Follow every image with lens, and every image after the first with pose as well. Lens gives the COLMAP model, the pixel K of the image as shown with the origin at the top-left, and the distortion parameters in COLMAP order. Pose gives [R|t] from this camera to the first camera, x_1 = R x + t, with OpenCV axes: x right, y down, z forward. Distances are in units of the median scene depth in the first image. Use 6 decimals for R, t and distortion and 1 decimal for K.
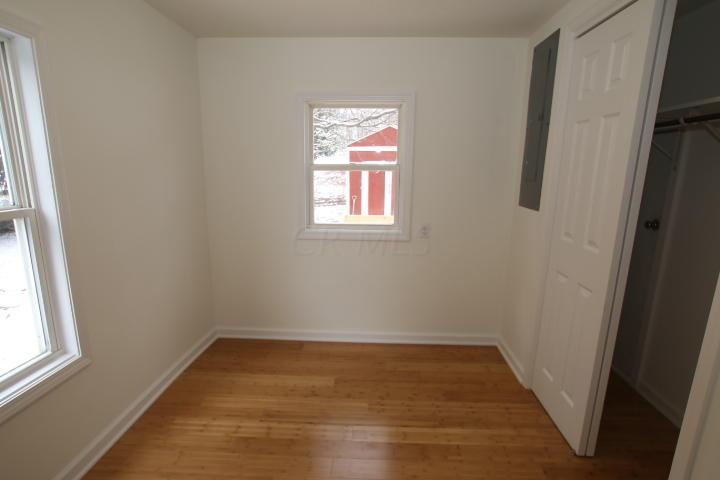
lens RADIAL K [[398.2, 0, 349.3], [0, 398.2, 255.2], [0, 0, 1]] dist [-0.078887, 0.060478]
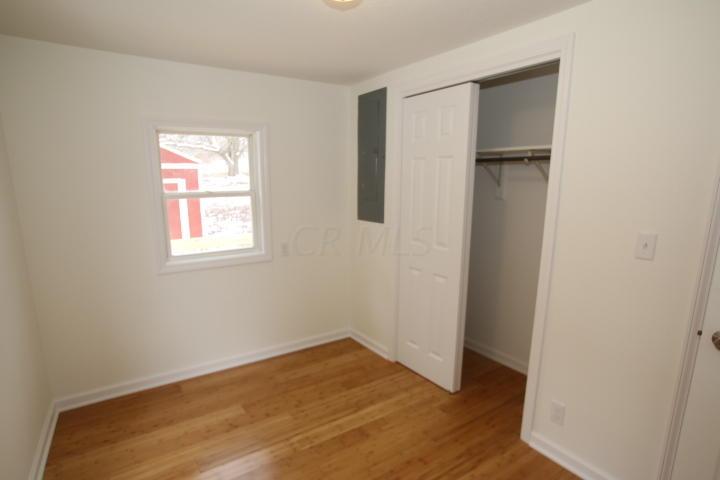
lens RADIAL K [[398.2, 0, 349.3], [0, 398.2, 255.2], [0, 0, 1]] dist [-0.078887, 0.060478]
pose [[0.808447, -0.131582, 0.573673, -0.341717], [0.143531, 0.989339, 0.024651, -0.052657], [-0.570800, 0.062411, 0.818714, 0.001282]]
